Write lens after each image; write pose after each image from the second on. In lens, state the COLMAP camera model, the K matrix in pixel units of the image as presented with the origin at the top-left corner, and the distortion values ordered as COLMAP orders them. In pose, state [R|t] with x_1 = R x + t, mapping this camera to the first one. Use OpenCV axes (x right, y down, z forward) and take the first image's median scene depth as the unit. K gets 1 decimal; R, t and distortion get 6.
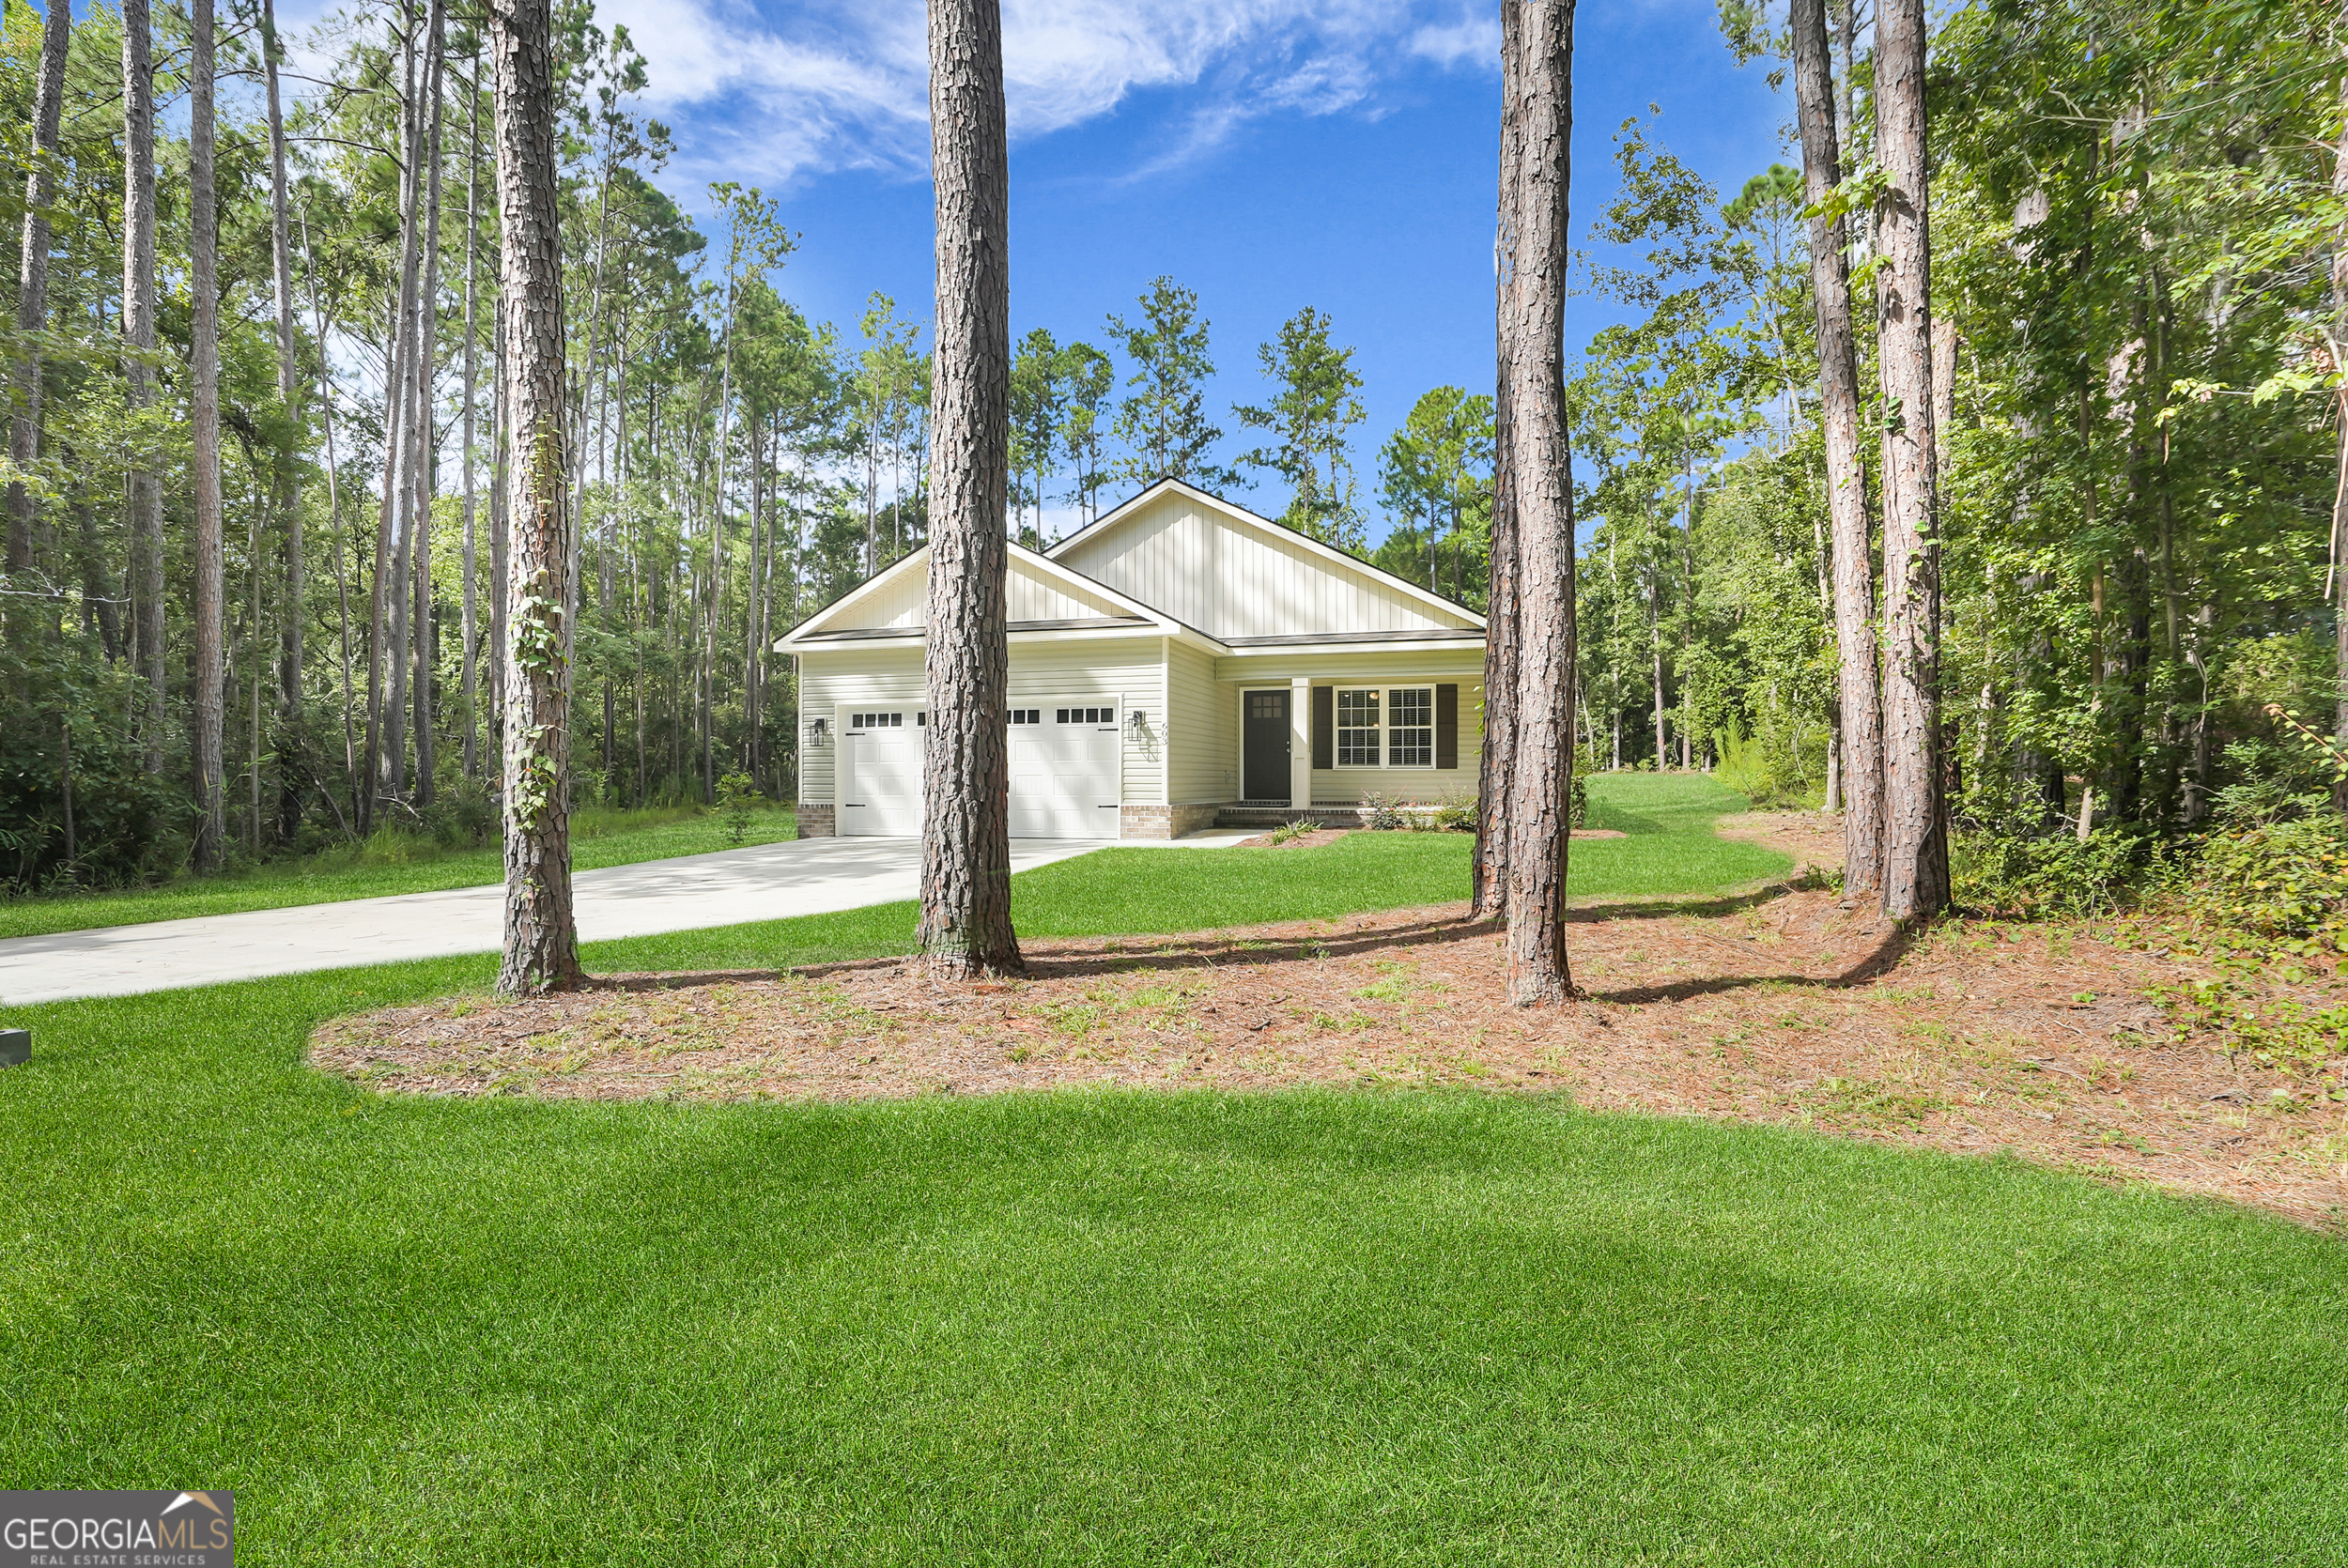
lens RADIAL K [[1126.3, 0, 1178.8], [0, 1126.3, 775.8], [0, 0, 1]] dist [-0.054705, 0.000211]
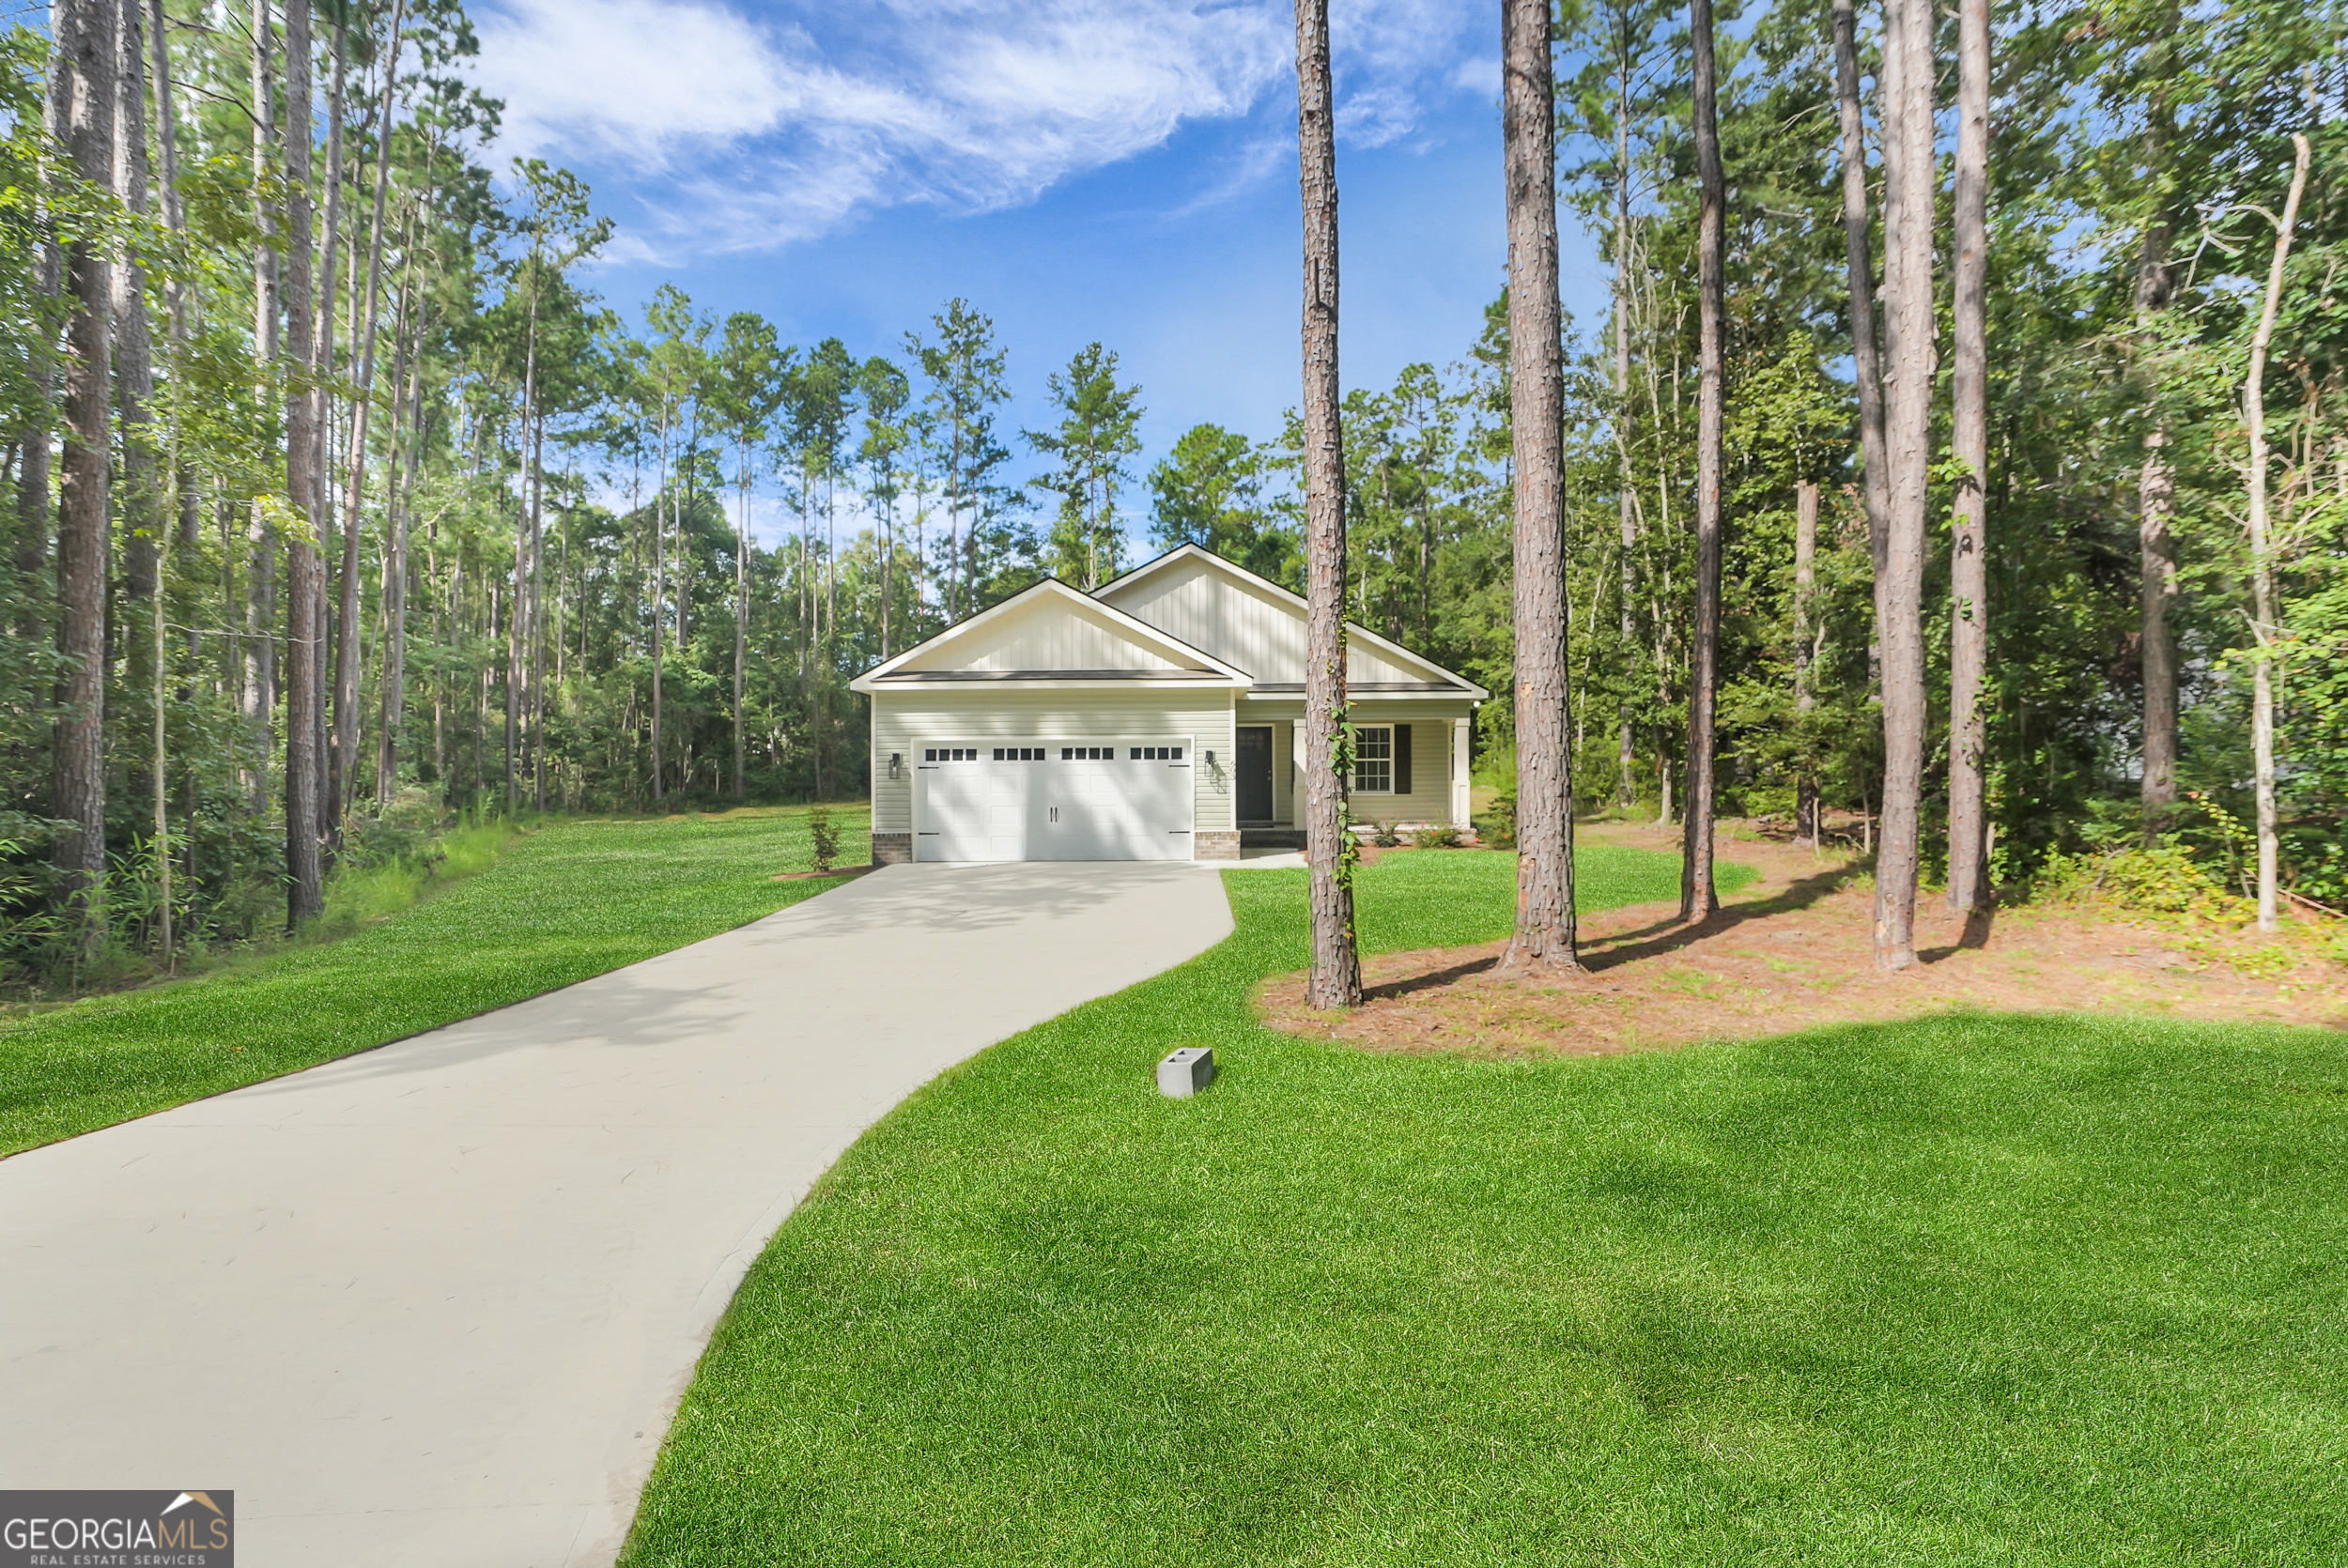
lens RADIAL K [[1112.6, 0, 1179.6], [0, 1112.6, 776.0], [0, 0, 1]] dist [-0.075891, 0.039550]
pose [[0.959534, -0.002954, 0.281576, -0.328126], [0.003031, 0.999995, 0.000164, -0.026261], [-0.281575, 0.000696, 0.959539, -0.084600]]
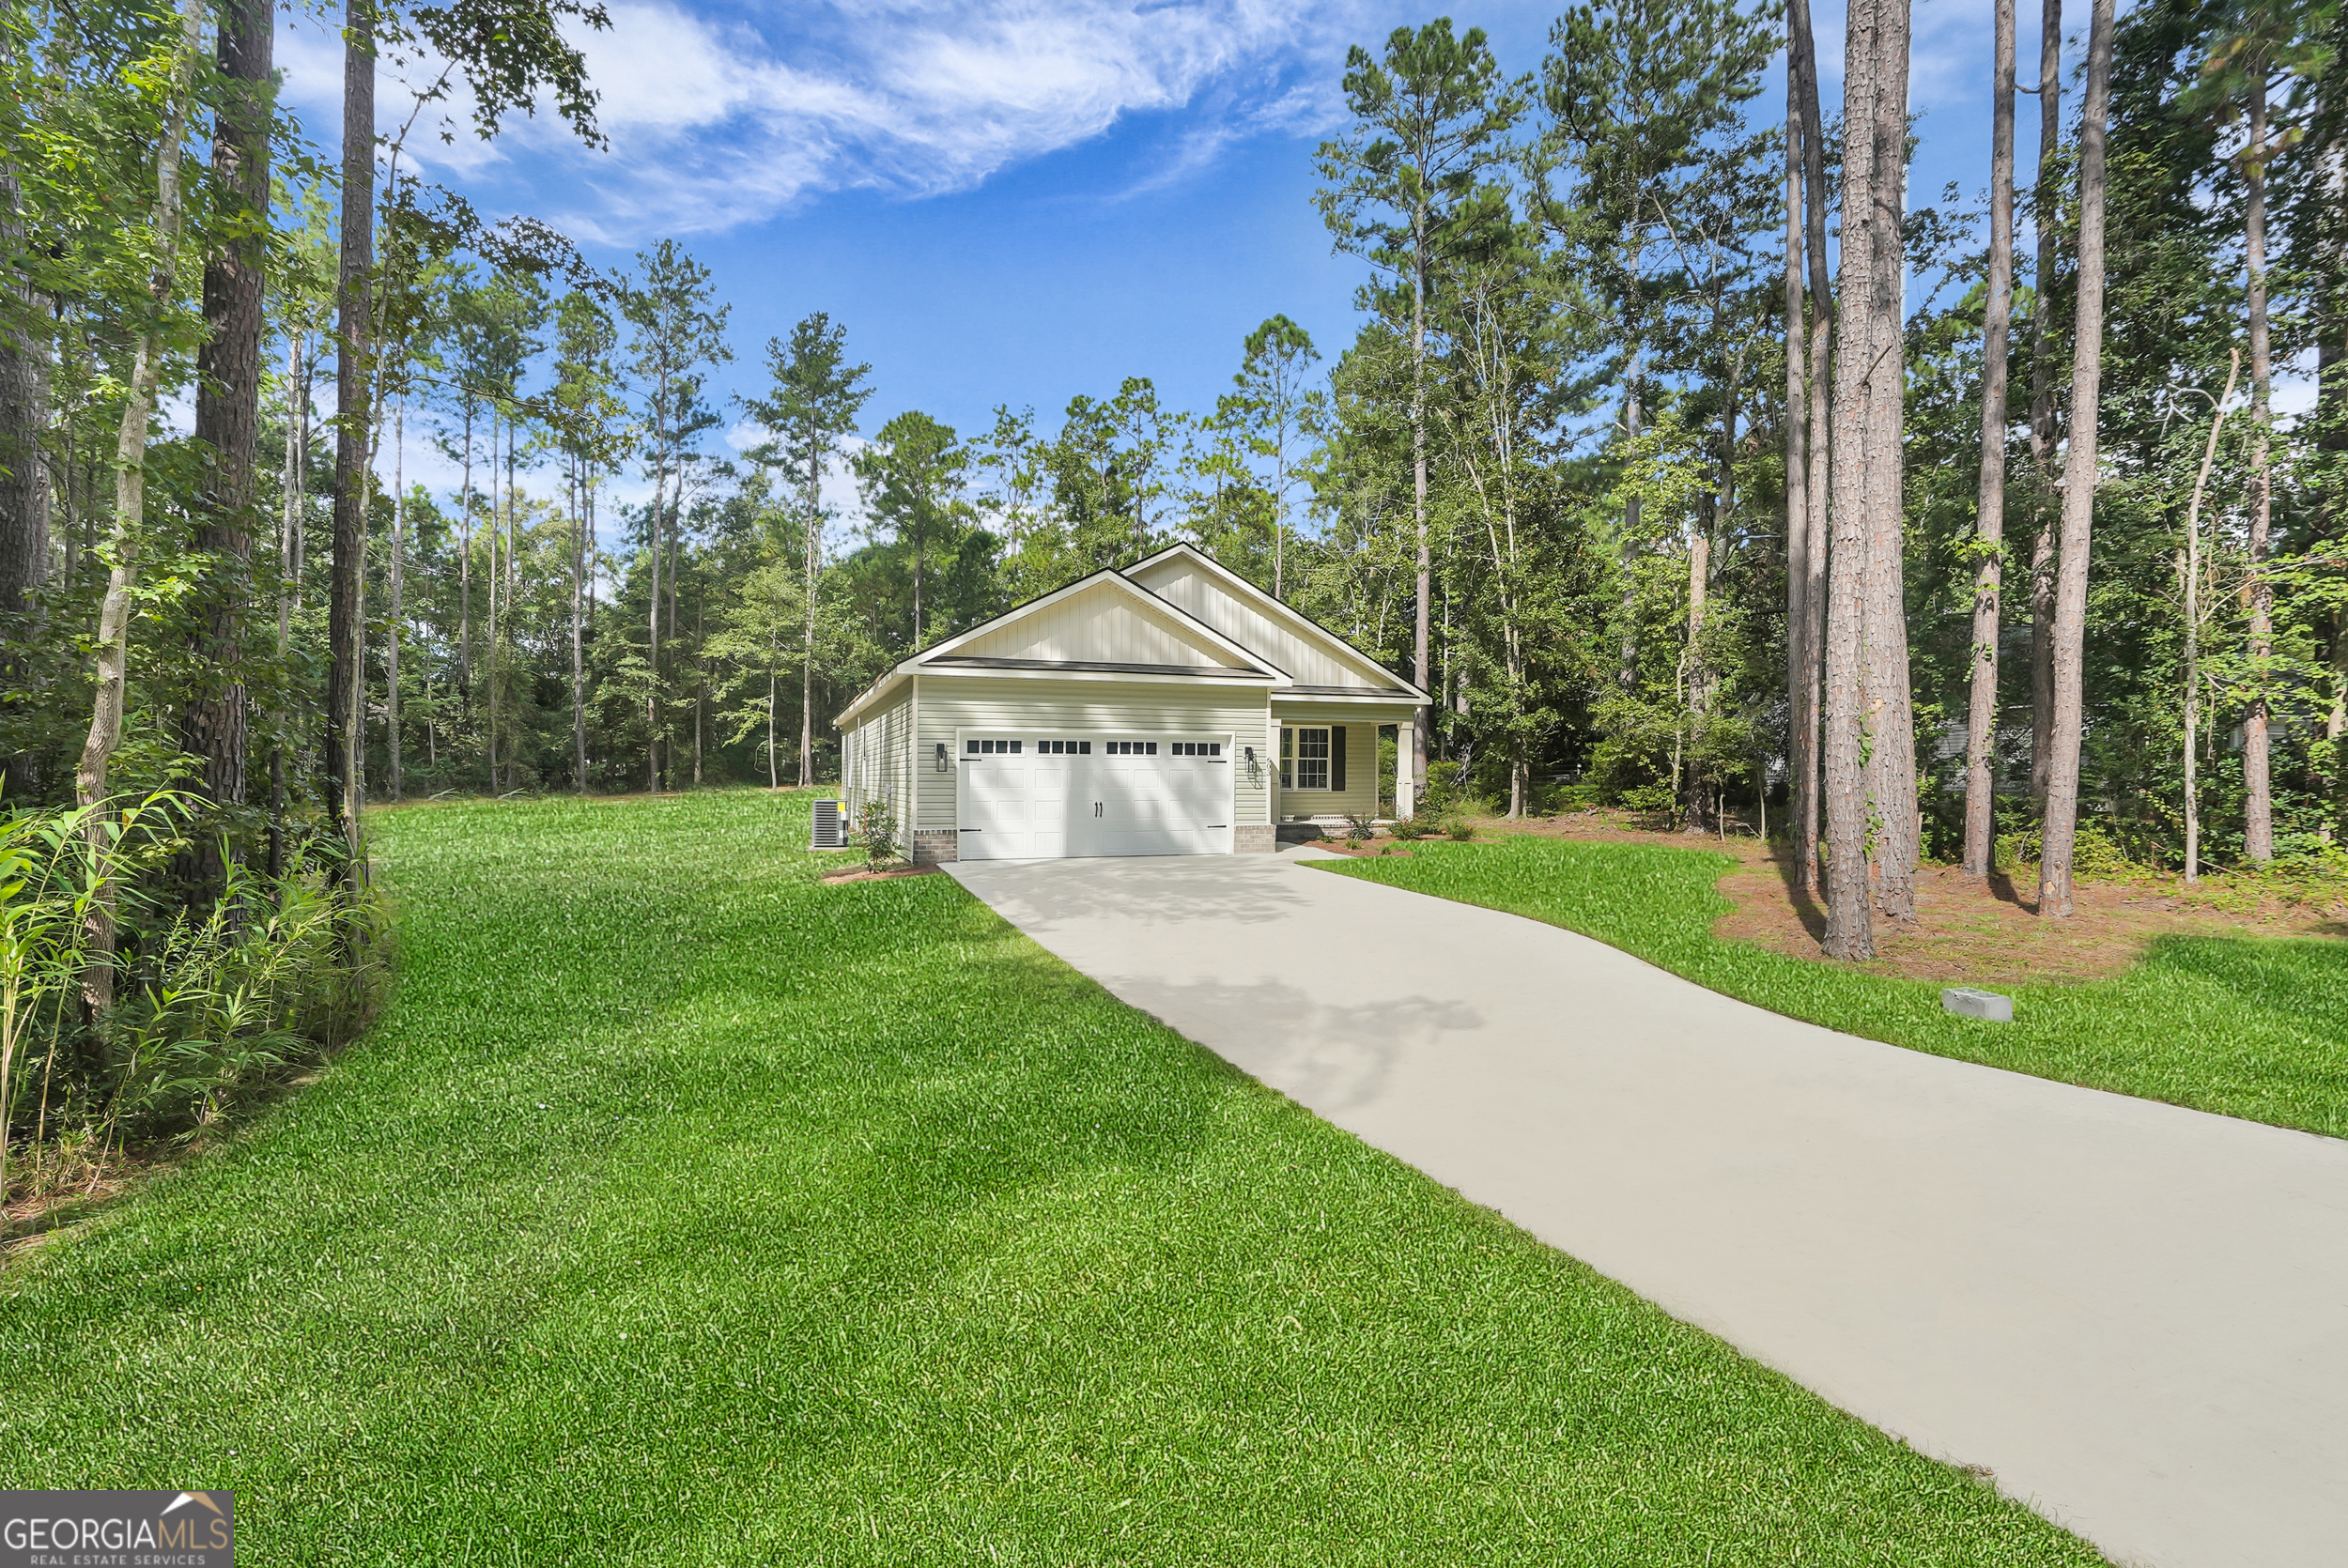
lens RADIAL K [[1105.2, 0, 1178.2], [0, 1105.2, 779.1], [0, 0, 1]] dist [-0.057800, 0.022620]
pose [[0.798110, 0.003825, 0.602500, -0.680345], [-0.006351, 0.999978, 0.002065, -0.020979], [-0.602478, -0.005475, 0.798116, 0.081671]]
